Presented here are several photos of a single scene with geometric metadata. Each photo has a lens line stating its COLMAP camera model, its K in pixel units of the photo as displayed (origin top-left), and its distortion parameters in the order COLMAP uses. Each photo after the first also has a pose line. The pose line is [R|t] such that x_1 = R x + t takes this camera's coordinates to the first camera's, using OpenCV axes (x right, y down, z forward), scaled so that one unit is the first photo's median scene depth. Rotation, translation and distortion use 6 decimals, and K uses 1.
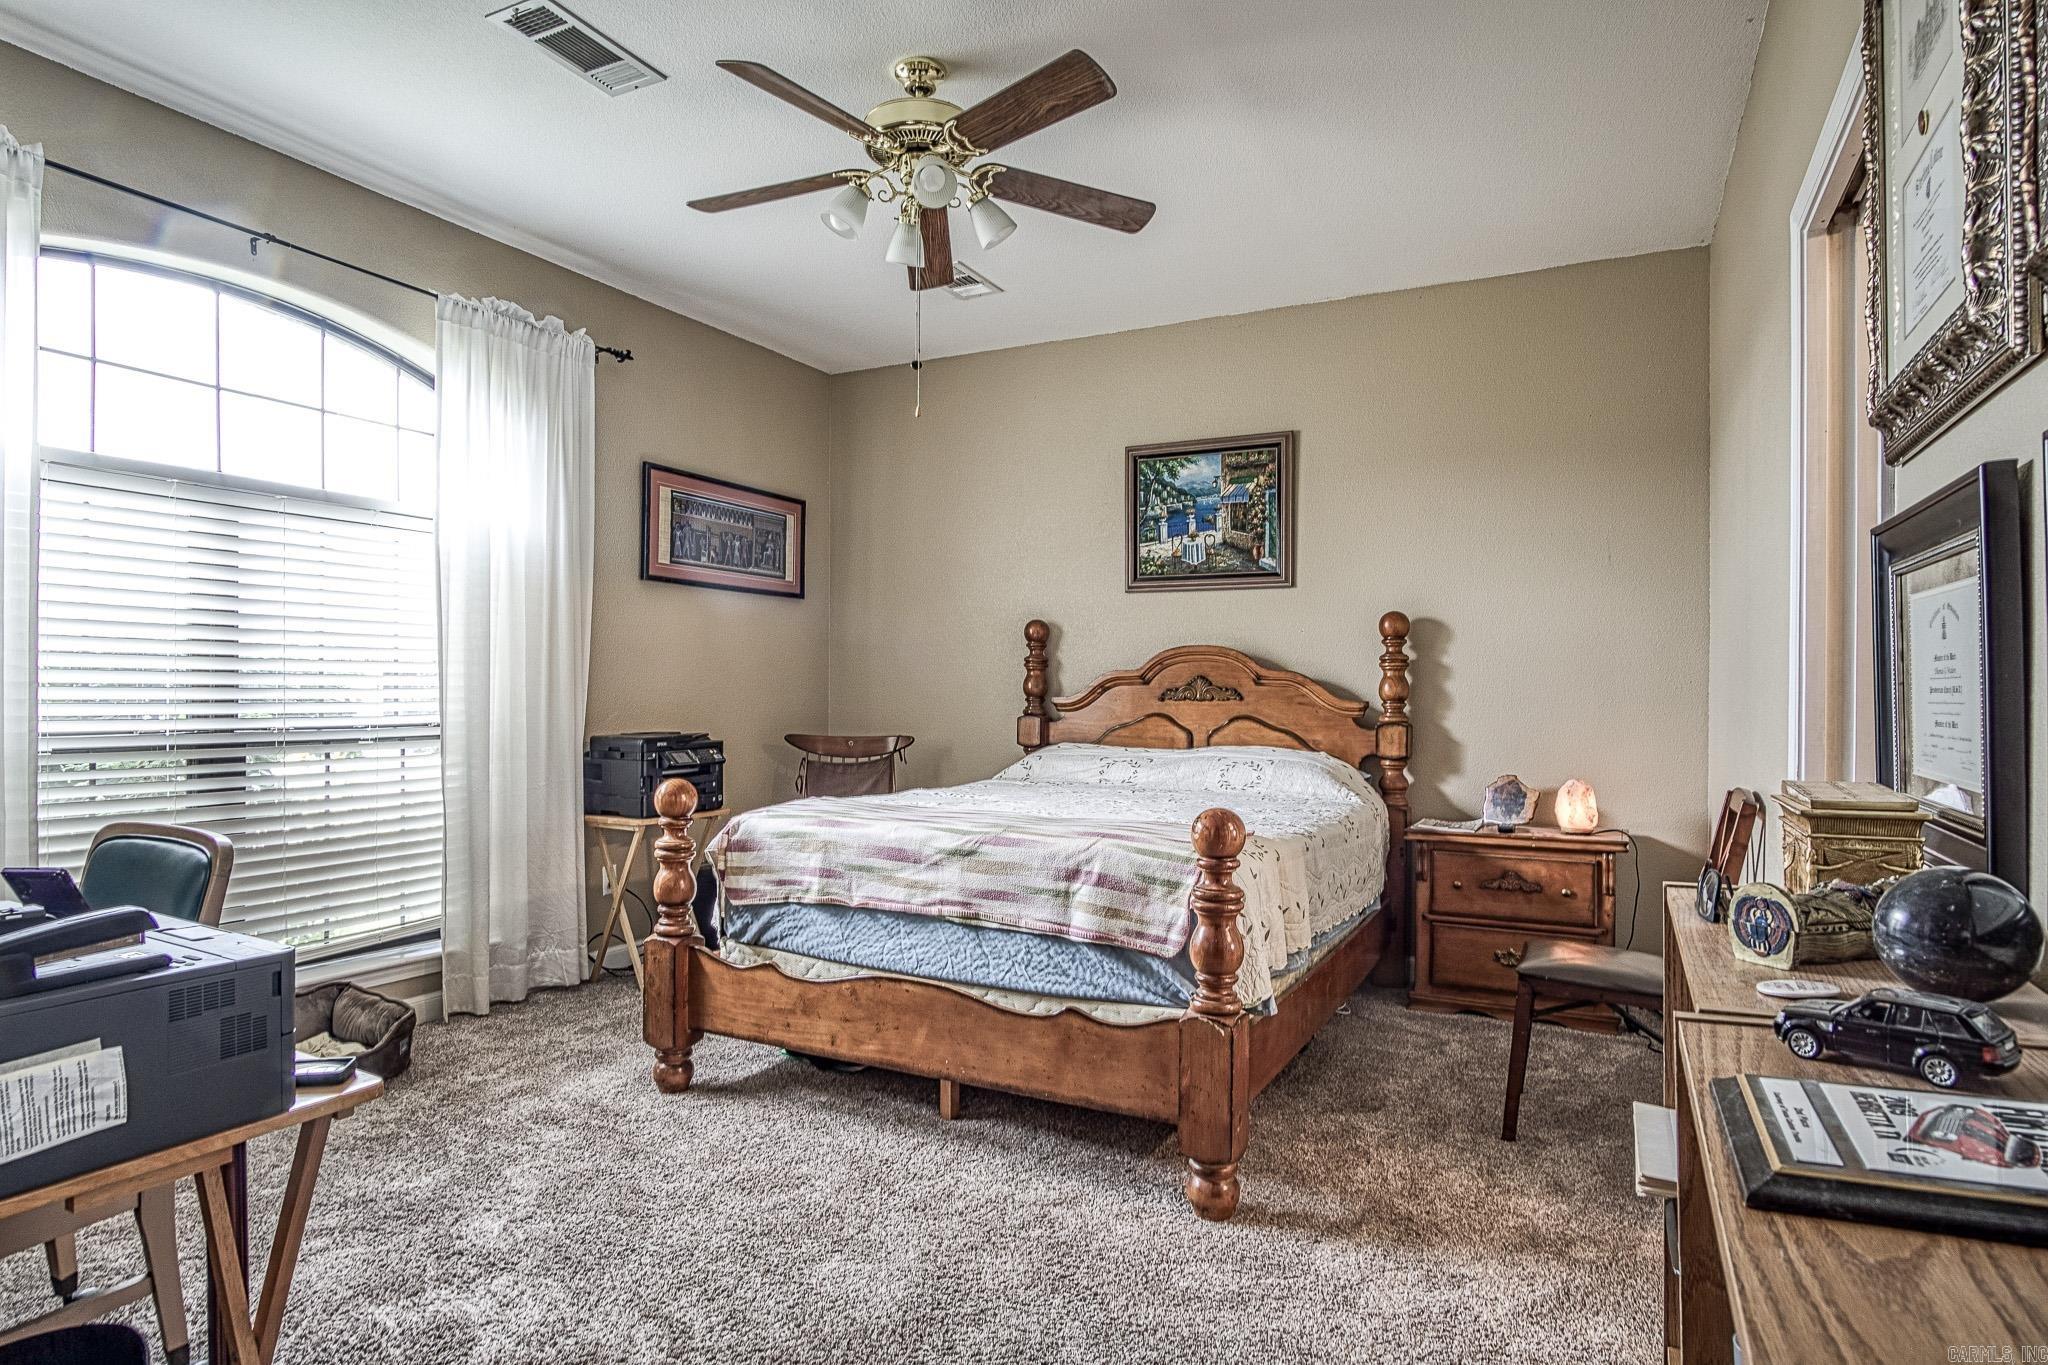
lens RADIAL K [[1122.6, 0, 1027.4], [0, 1122.6, 666.7], [0, 0, 1]] dist [-0.030615, 0.001316]
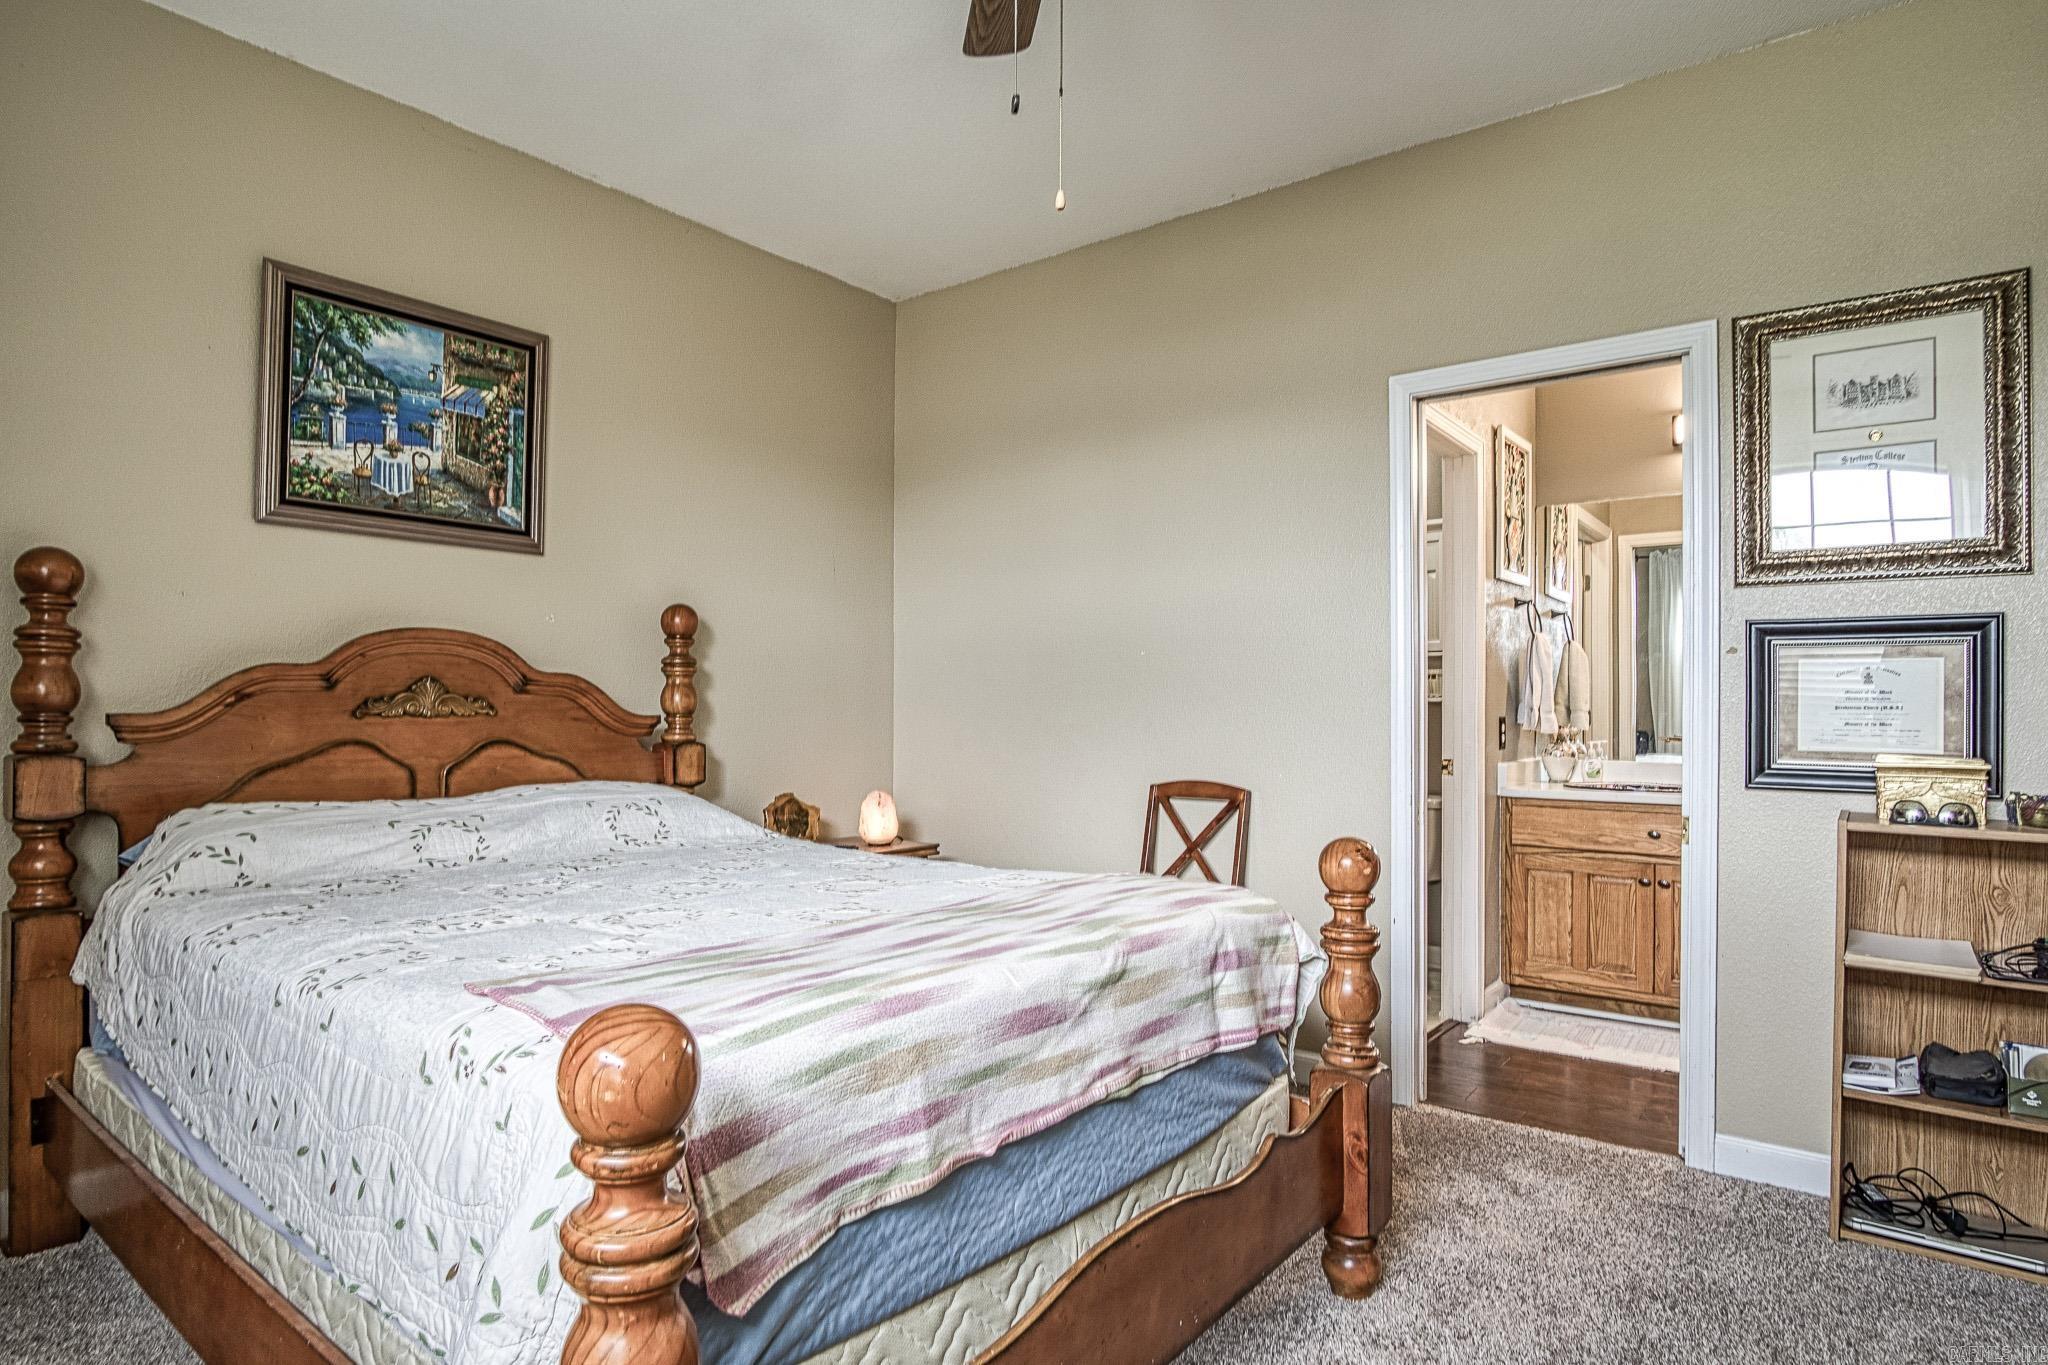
lens RADIAL K [[1122.6, 0, 1027.4], [0, 1122.6, 666.7], [0, 0, 1]] dist [-0.030615, 0.001316]
pose [[0.183028, 0.029588, 0.982662, -0.393866], [-0.026232, 0.999338, -0.025204, 0.009259], [-0.982758, -0.021164, 0.183683, 0.560569]]
